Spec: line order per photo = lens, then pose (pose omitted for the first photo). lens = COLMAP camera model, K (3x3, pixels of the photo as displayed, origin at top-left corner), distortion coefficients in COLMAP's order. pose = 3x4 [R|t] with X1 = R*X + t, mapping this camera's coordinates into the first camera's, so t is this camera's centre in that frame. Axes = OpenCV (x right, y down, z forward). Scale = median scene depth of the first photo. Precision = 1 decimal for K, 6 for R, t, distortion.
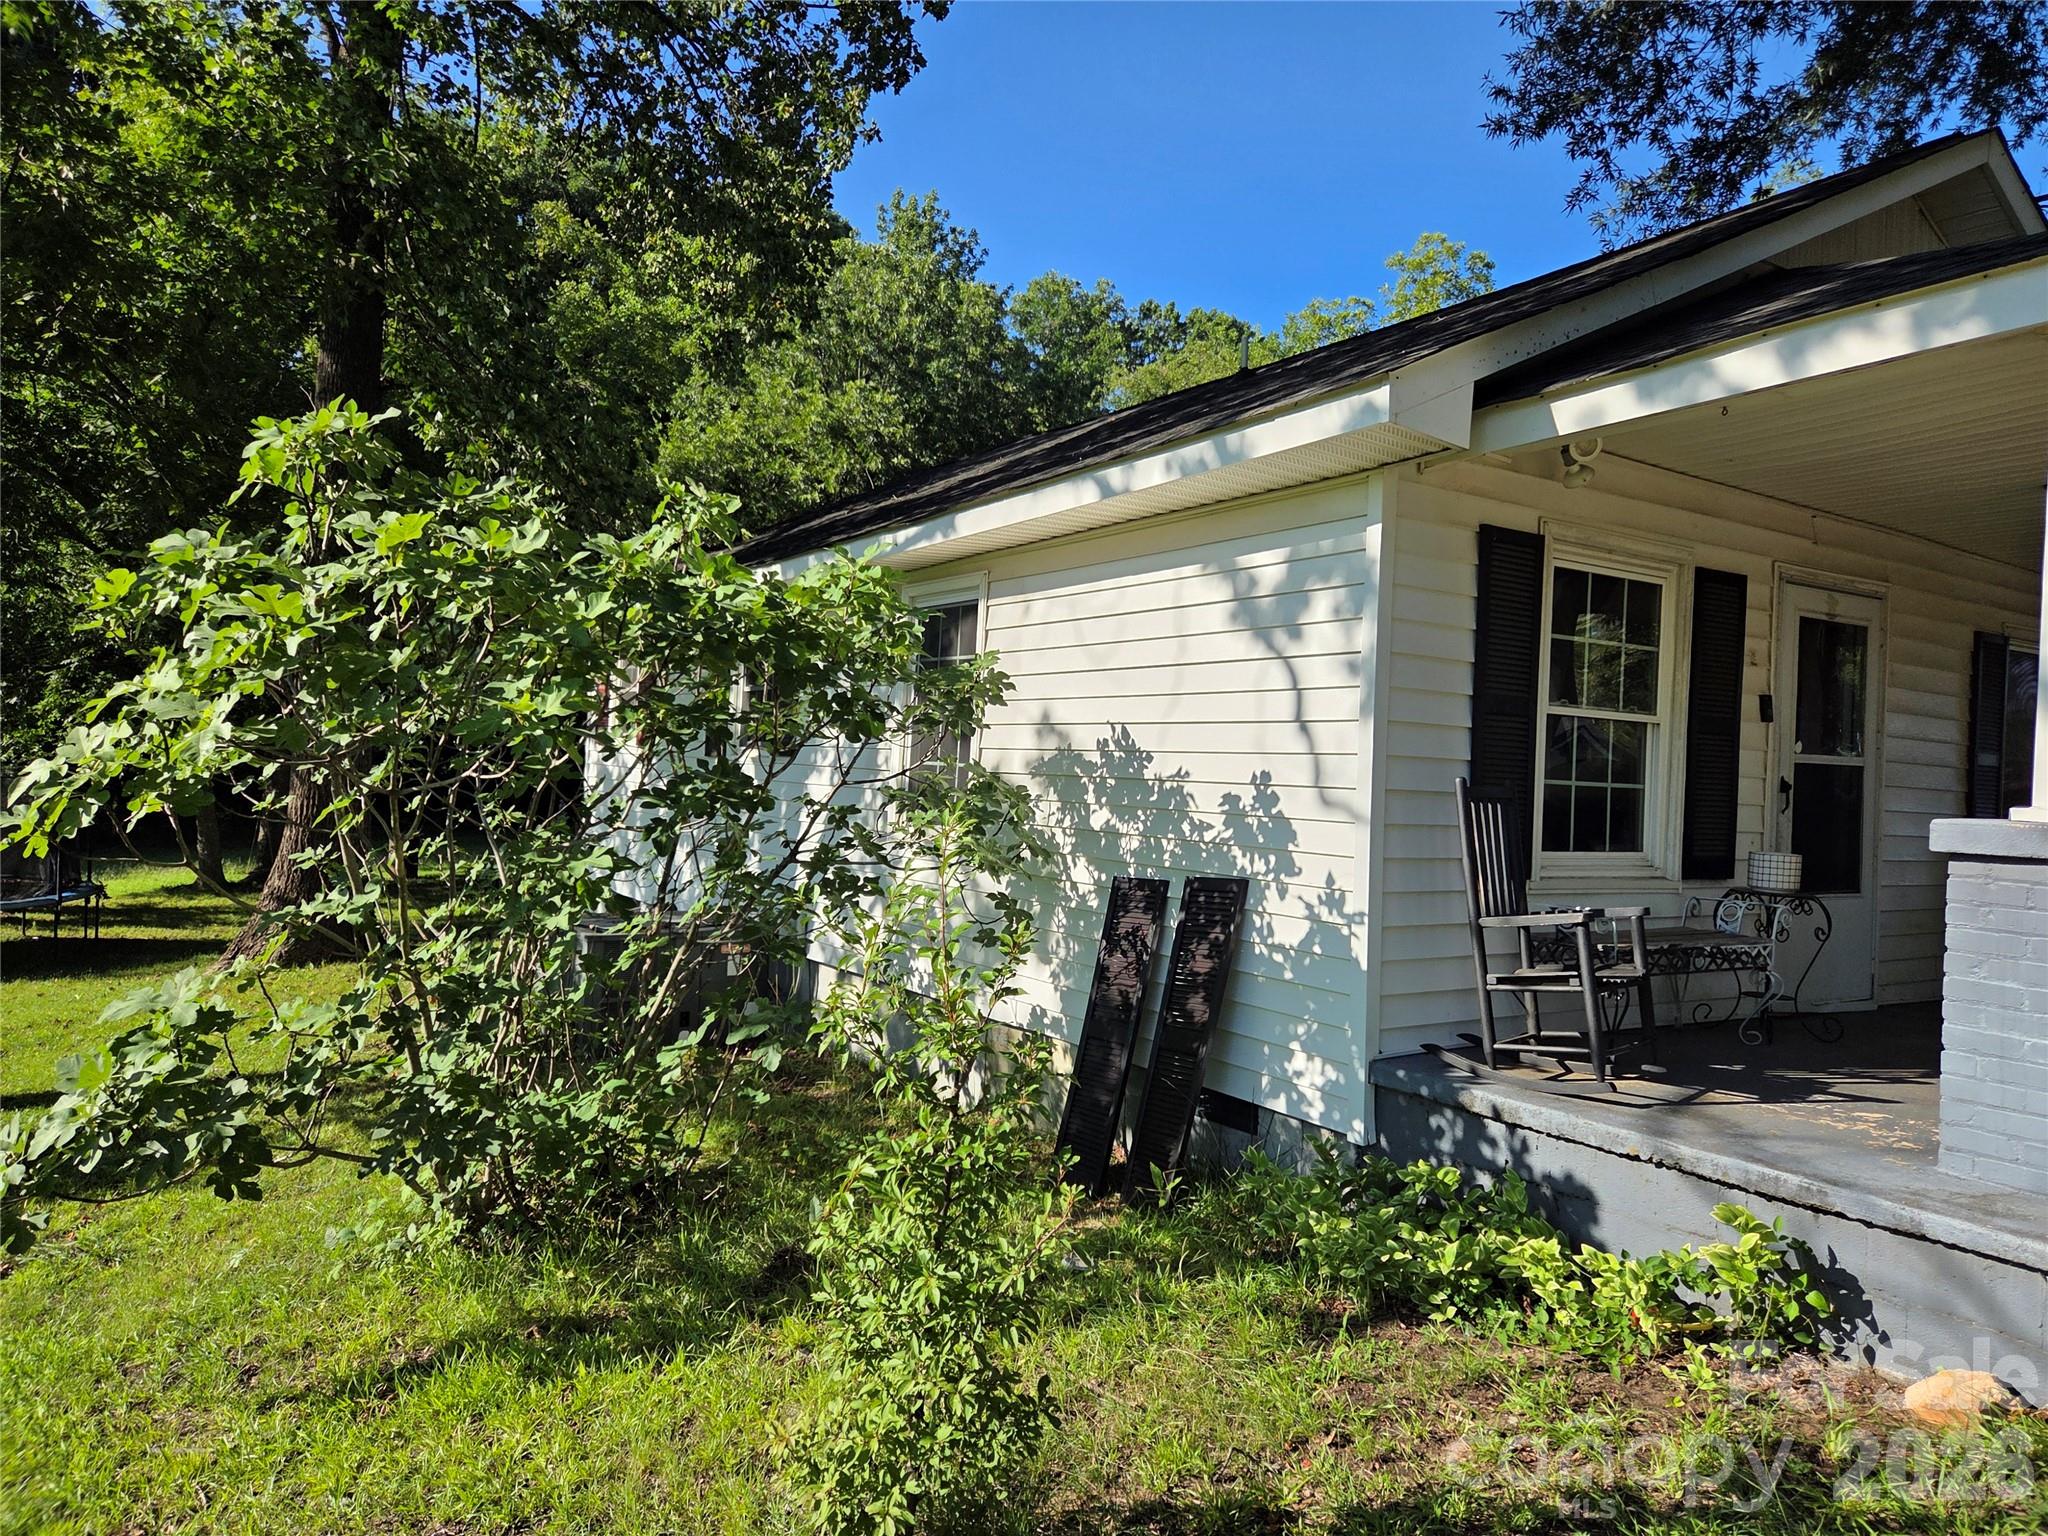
lens RADIAL K [[1369.6, 0, 1027.3], [0, 1369.6, 767.6], [0, 0, 1]] dist [0.064114, -0.057849]
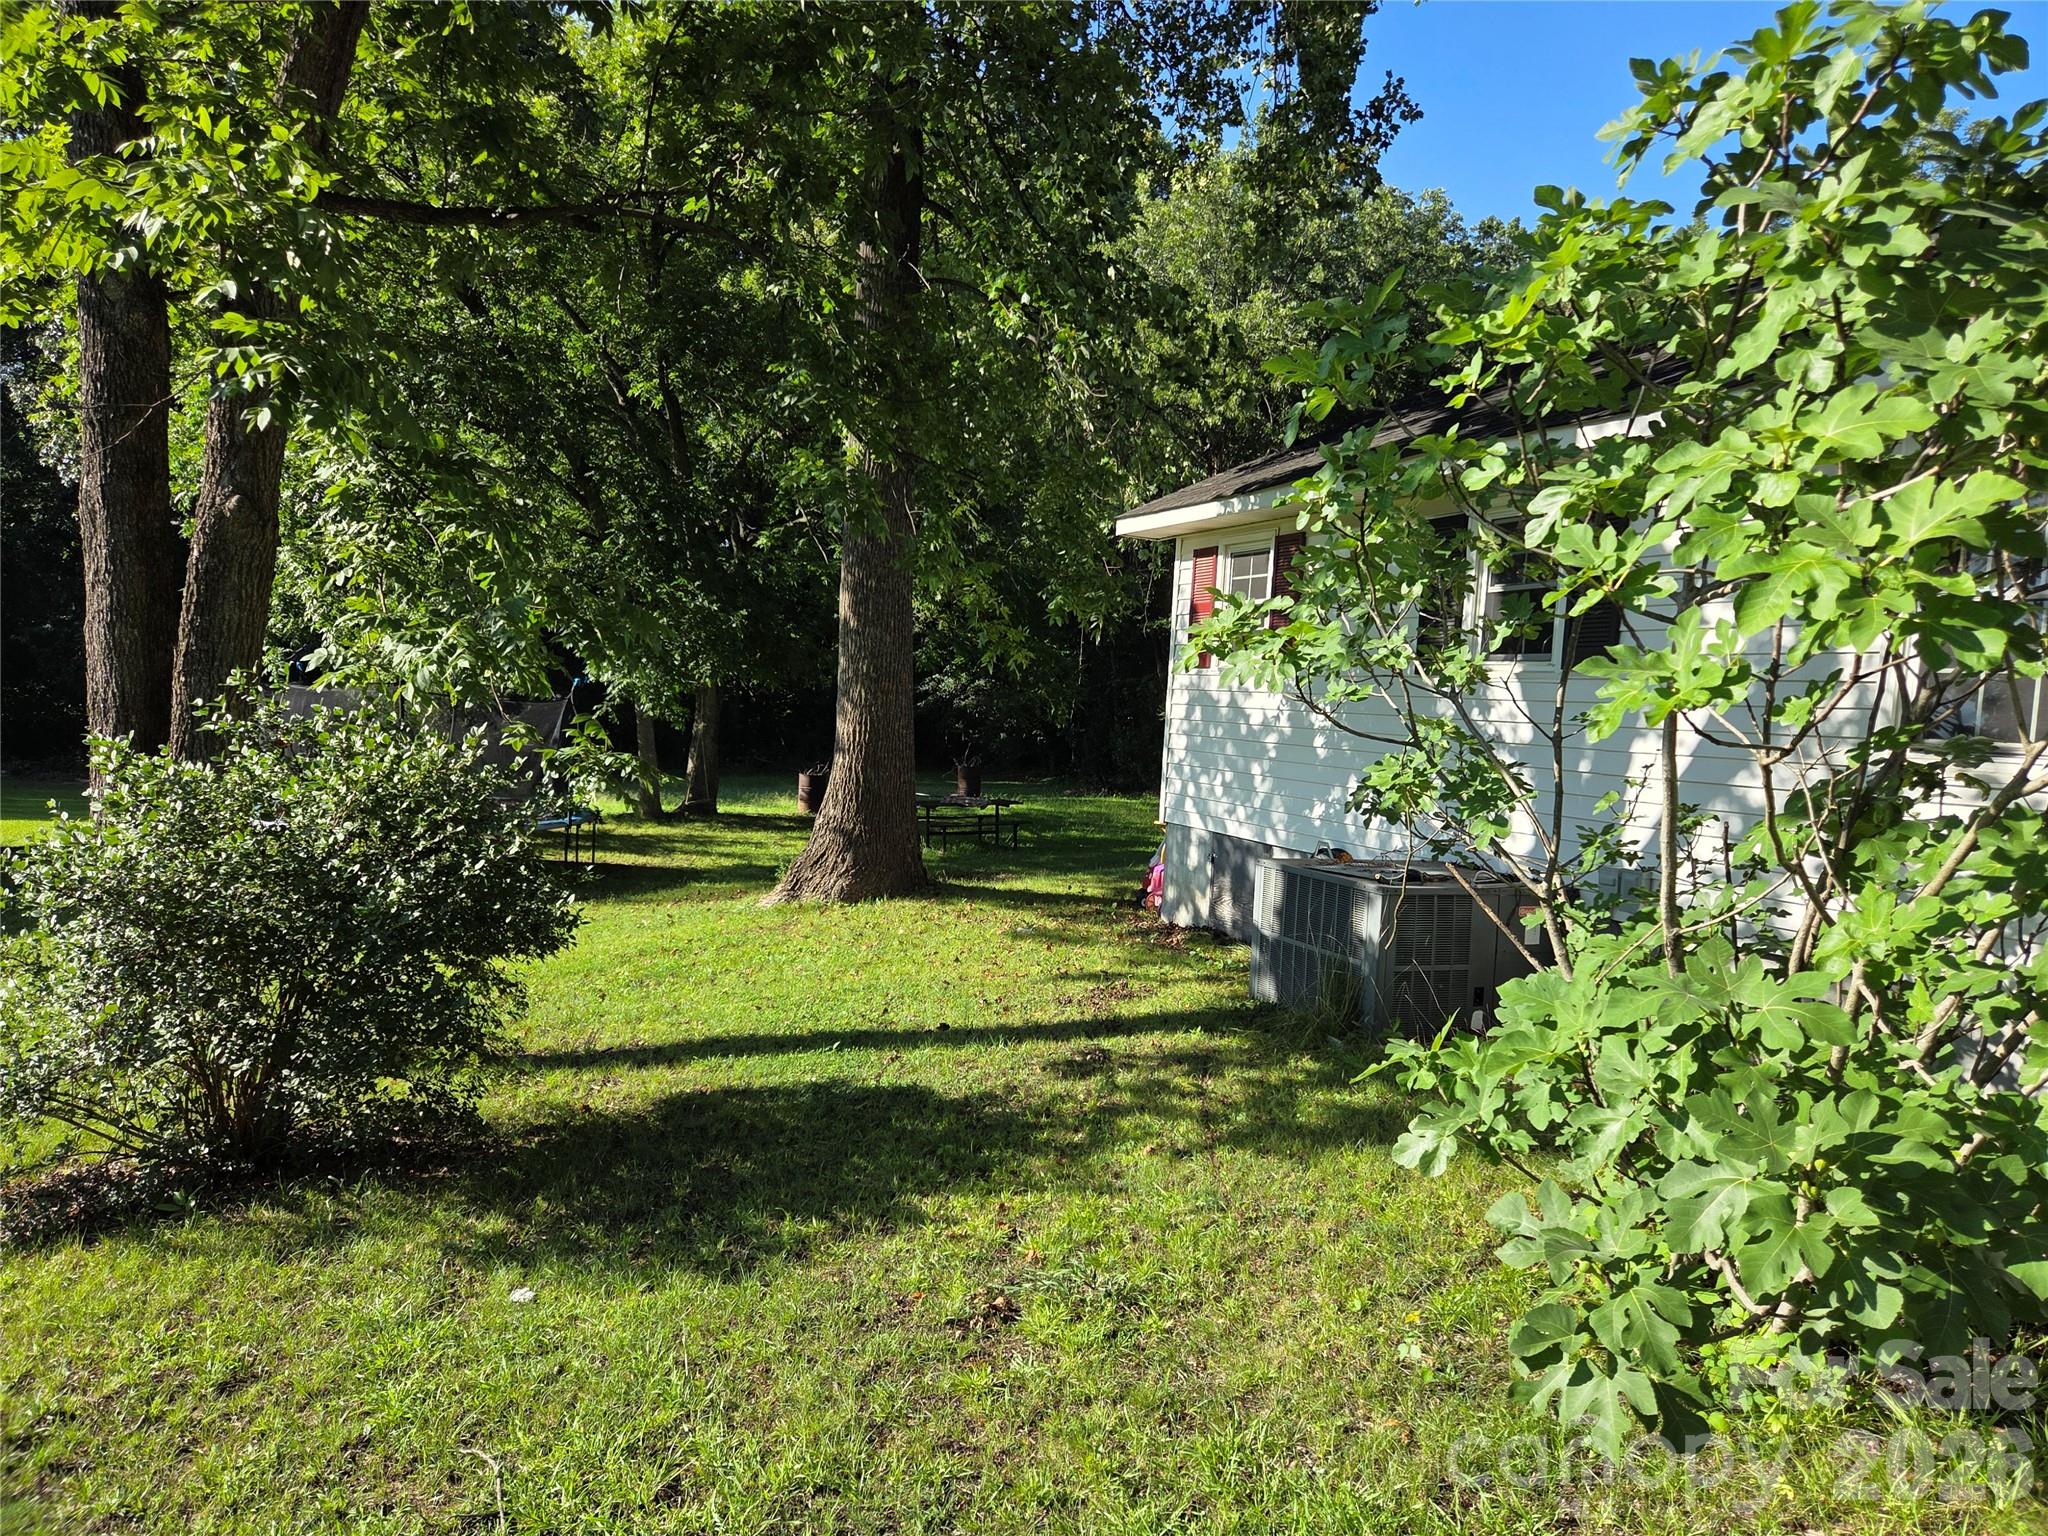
lens RADIAL K [[1369.6, 0, 1027.3], [0, 1369.6, 767.6], [0, 0, 1]] dist [0.064114, -0.057849]
pose [[0.982760, 0.024282, -0.183287, -0.143837], [-0.018089, 0.999210, 0.035383, 0.010632], [0.184001, -0.031458, 0.982422, 0.065464]]
